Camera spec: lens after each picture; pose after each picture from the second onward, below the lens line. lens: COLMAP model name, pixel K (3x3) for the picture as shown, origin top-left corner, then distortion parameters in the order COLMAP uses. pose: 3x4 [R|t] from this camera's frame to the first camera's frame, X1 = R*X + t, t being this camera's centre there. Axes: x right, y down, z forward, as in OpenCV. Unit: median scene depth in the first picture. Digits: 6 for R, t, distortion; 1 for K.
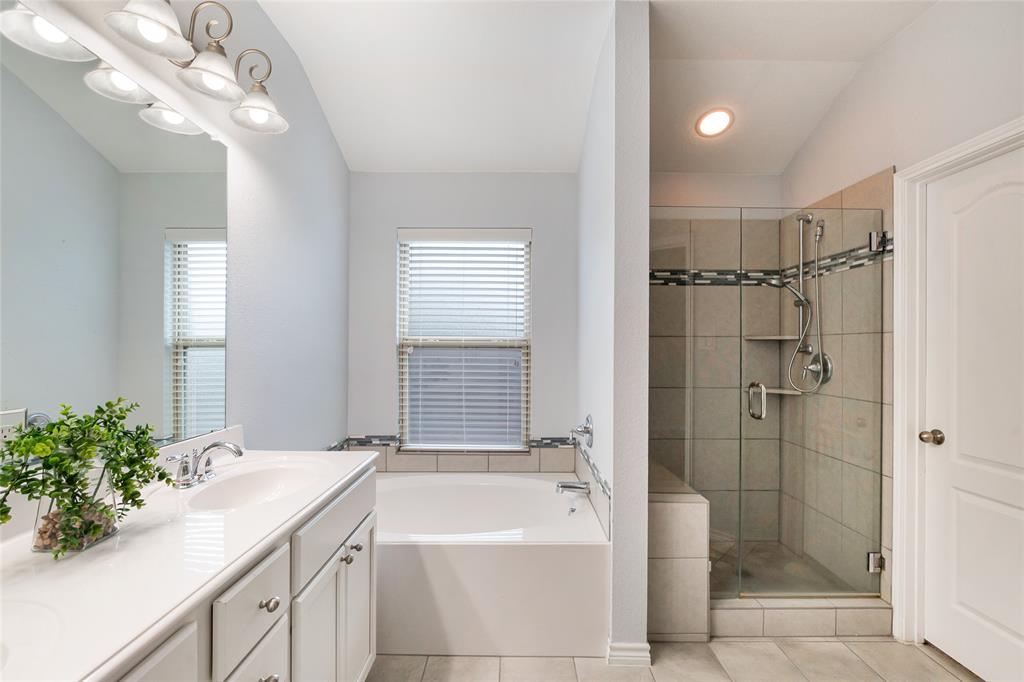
lens RADIAL K [[462.9, 0, 508.6], [0, 462.9, 345.2], [0, 0, 1]] dist [-0.010571, 0.000909]
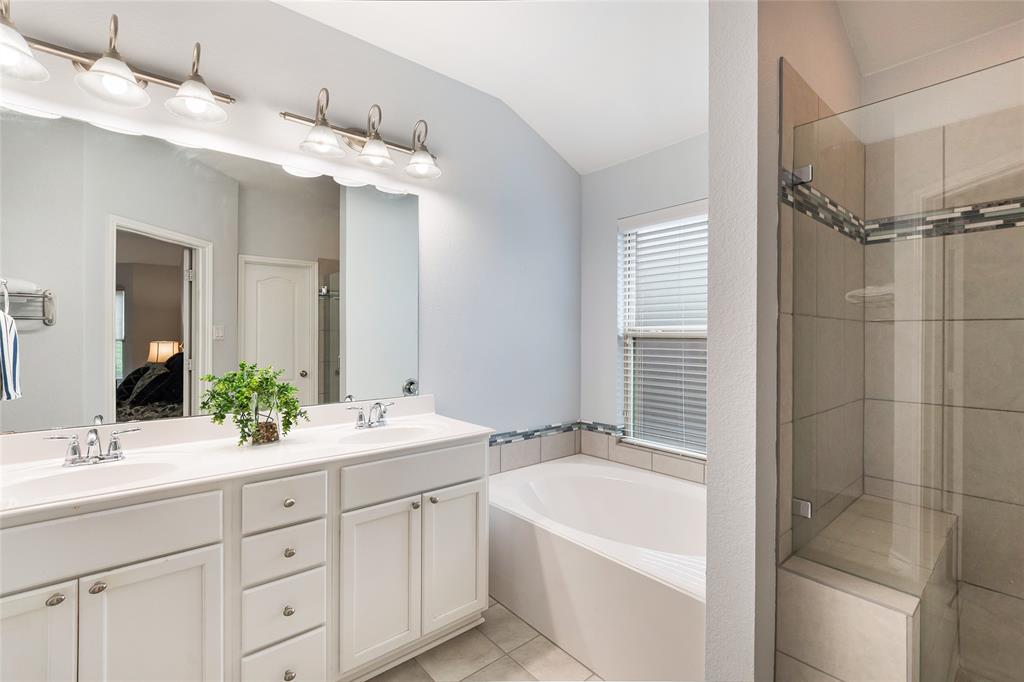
lens RADIAL K [[462.9, 0, 508.1], [0, 462.9, 334.0], [0, 0, 1]] dist [-0.010571, 0.000909]
pose [[0.647222, 0.001758, -0.762299, 0.369817], [-0.000913, 0.999998, 0.001531, -0.005929], [0.762301, -0.000295, 0.647223, 0.169992]]
